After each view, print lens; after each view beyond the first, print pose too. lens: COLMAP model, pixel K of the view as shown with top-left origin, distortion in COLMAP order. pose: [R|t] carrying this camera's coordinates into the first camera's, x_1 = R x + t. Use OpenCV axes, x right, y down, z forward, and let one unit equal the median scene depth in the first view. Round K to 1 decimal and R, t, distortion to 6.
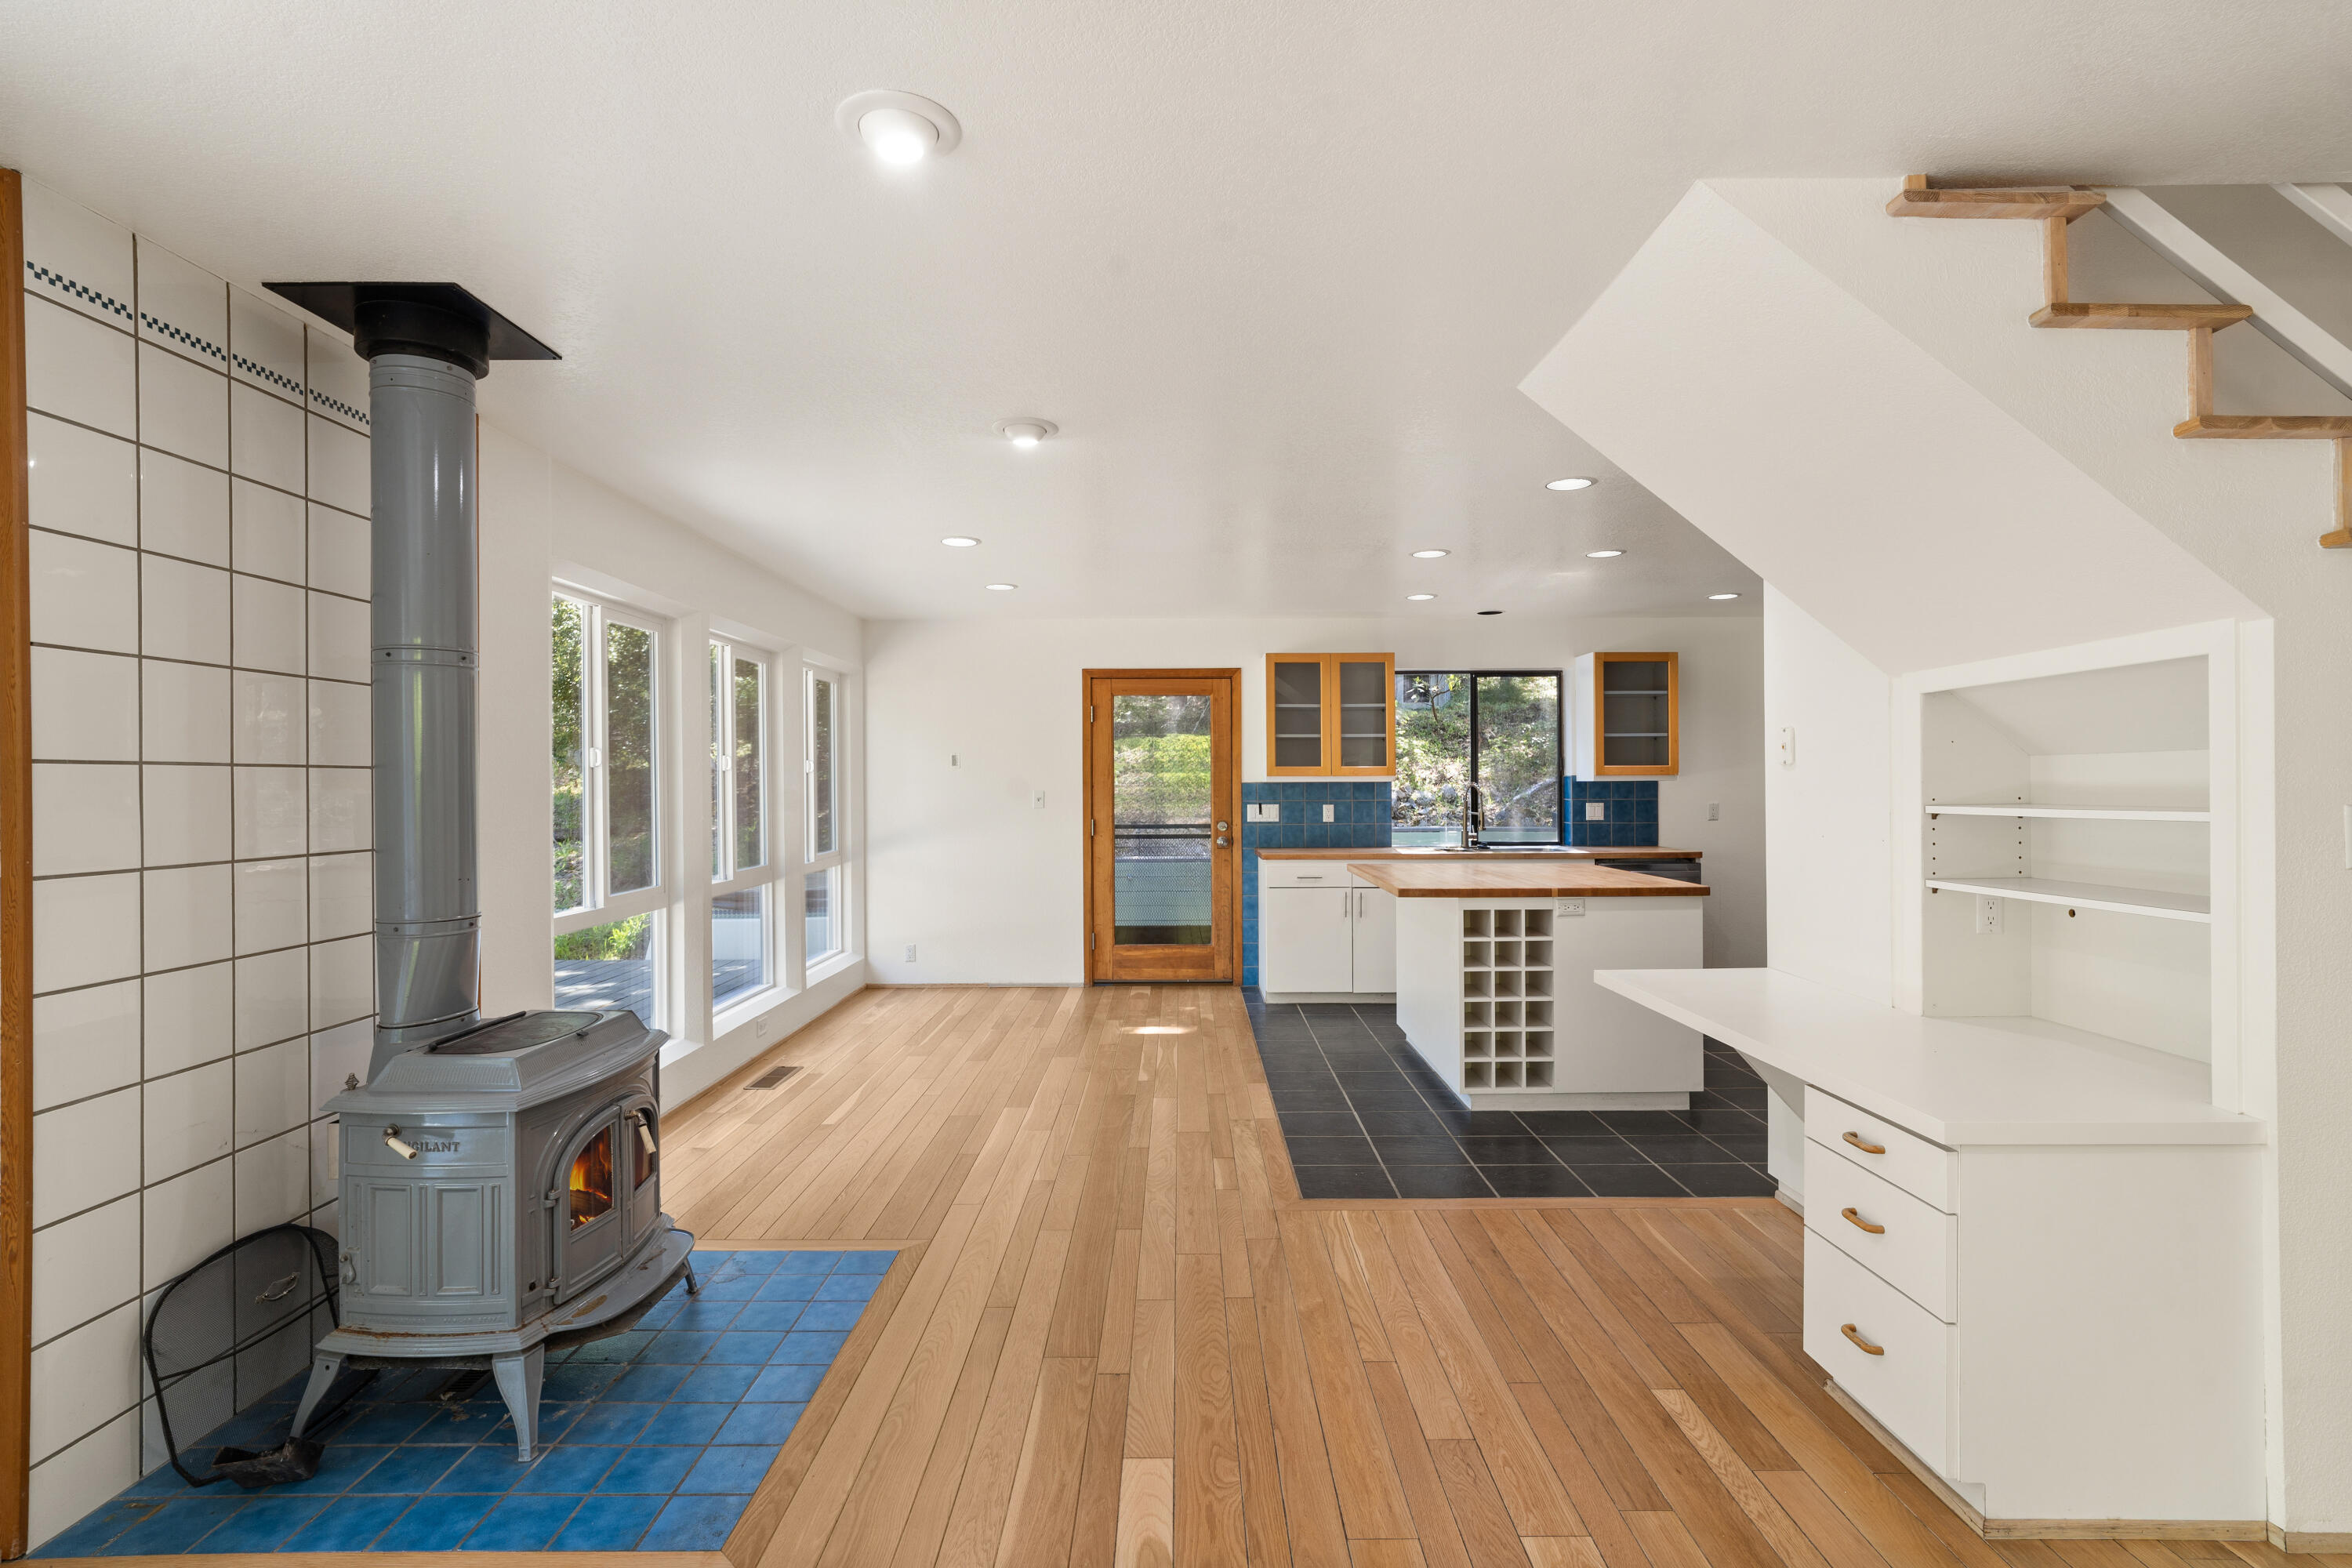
lens RADIAL K [[1109.4, 0, 1177.9], [0, 1109.4, 781.7], [0, 0, 1]] dist [-0.012249, 0.004539]
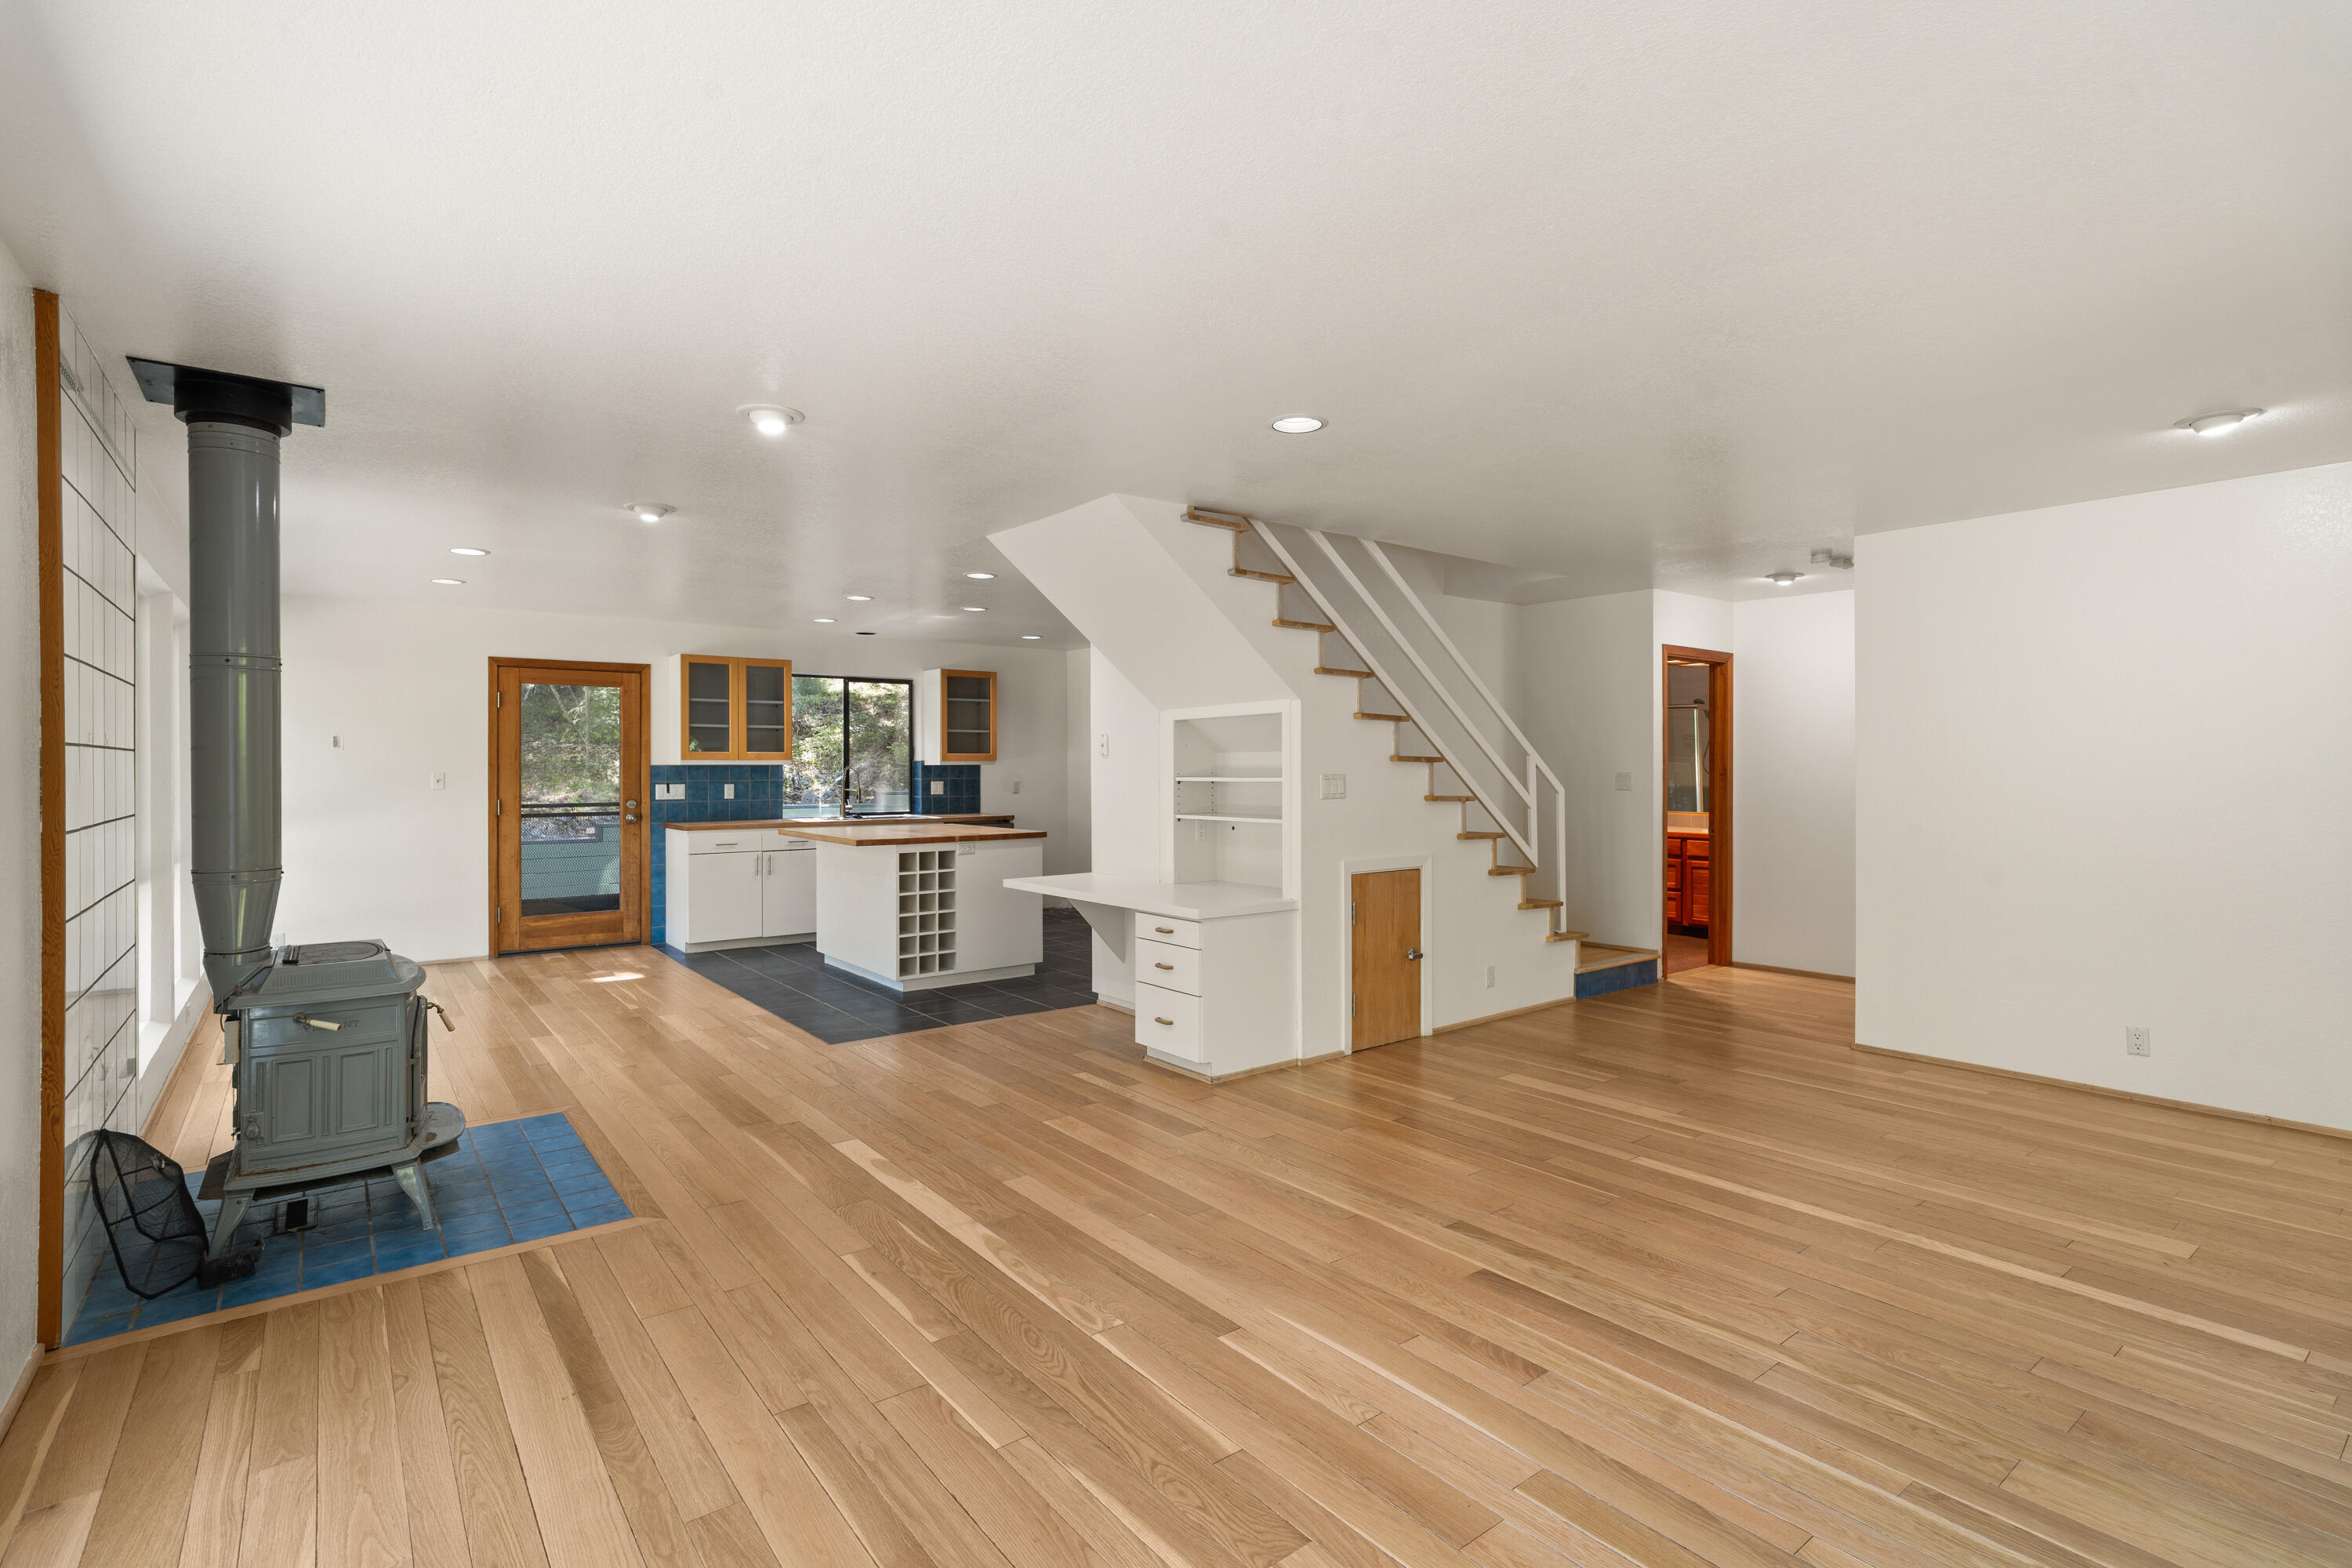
lens RADIAL K [[1109.4, 0, 1169.1], [0, 1109.4, 763.1], [0, 0, 1]] dist [-0.012249, 0.004539]
pose [[0.794207, 0.004433, 0.607631, -0.341047], [-0.002675, 0.999989, -0.003799, 0.002637], [-0.607641, 0.001392, 0.794210, -0.361735]]
